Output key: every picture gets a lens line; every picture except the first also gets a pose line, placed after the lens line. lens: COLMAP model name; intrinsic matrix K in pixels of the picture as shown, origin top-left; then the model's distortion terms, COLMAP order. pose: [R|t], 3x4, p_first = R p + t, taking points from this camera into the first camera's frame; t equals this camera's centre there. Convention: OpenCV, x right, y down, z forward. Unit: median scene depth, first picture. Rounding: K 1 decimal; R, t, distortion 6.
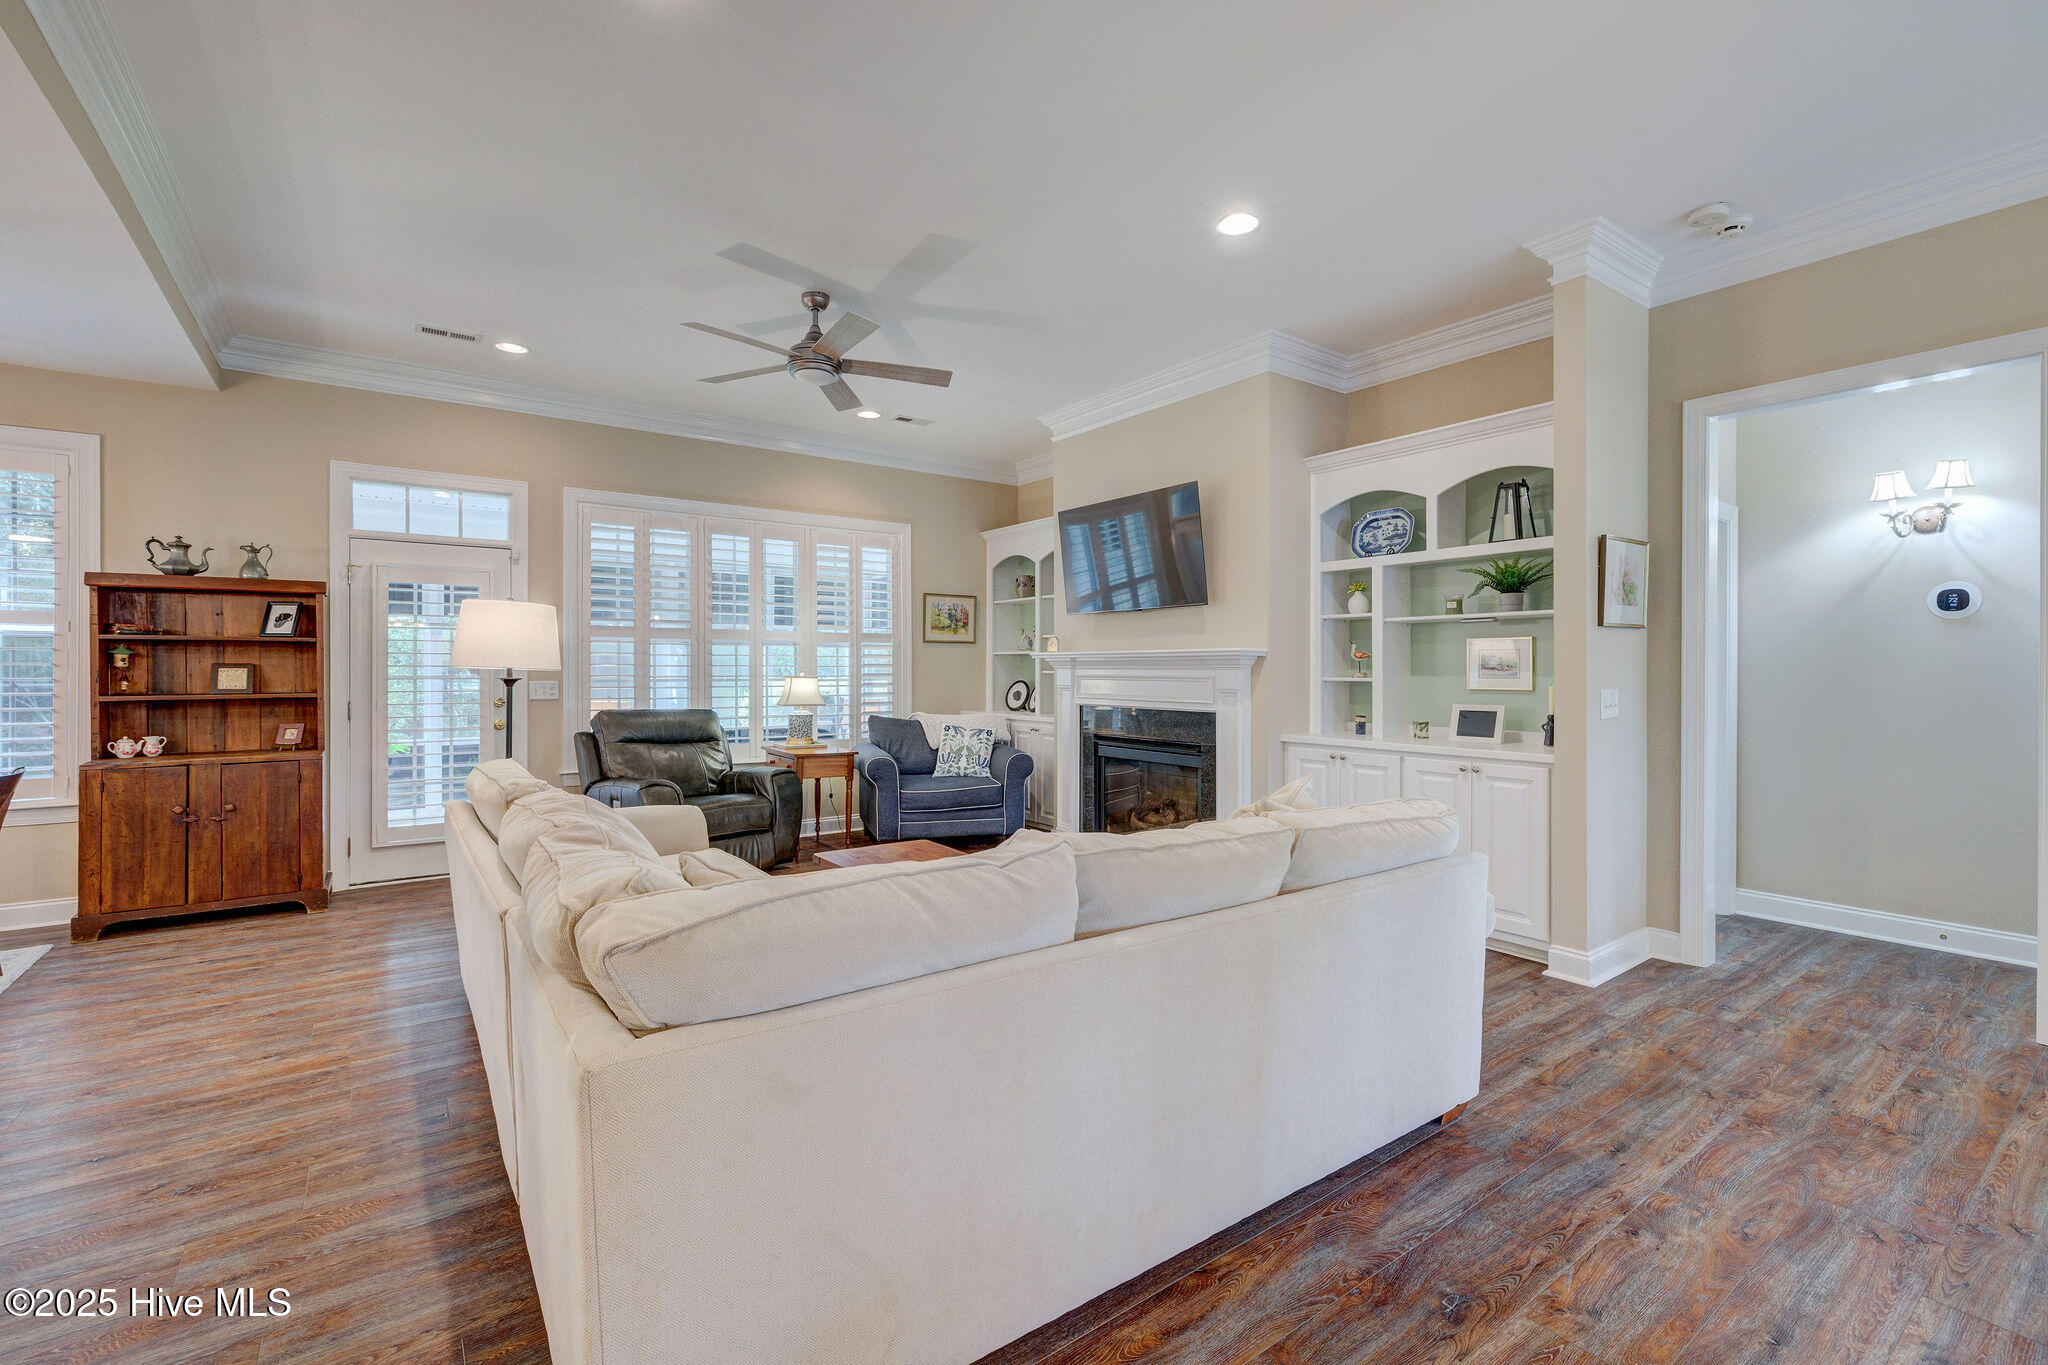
lens RADIAL K [[871.5, 0, 1030.9], [0, 871.5, 674.5], [0, 0, 1]] dist [-0.000863, -0.000050]
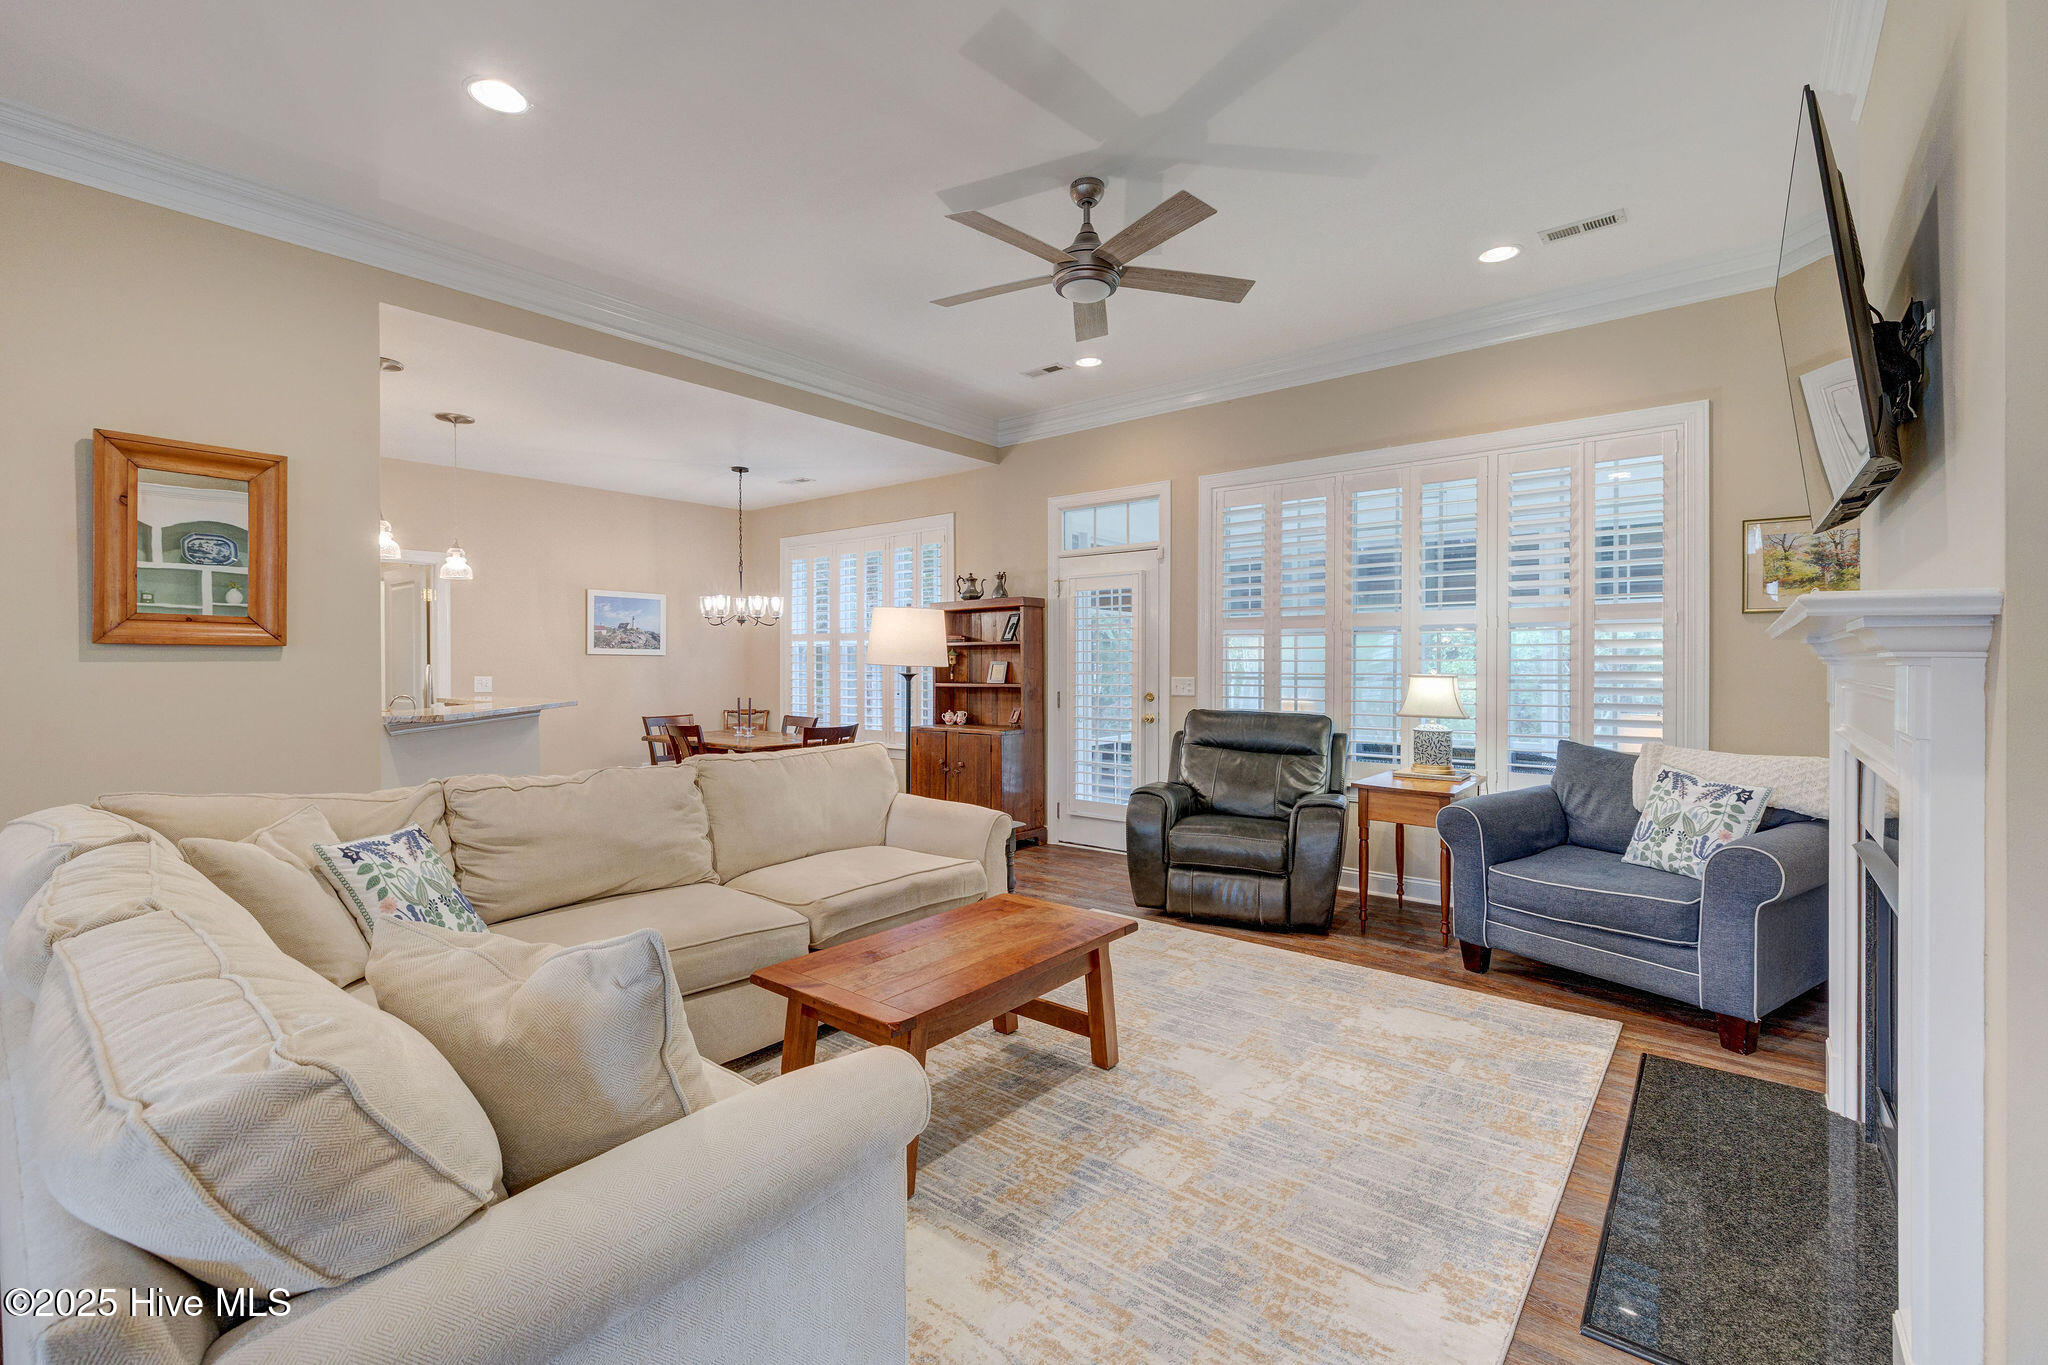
lens RADIAL K [[908.3, 0, 1013.1], [0, 908.3, 672.6], [0, 0, 1]] dist [0.005639, -0.000439]
pose [[0.244336, 0.007329, -0.969663, 0.386685], [-0.003329, 0.999972, 0.006719, -0.003865], [0.969685, 0.001587, 0.244353, 0.541641]]
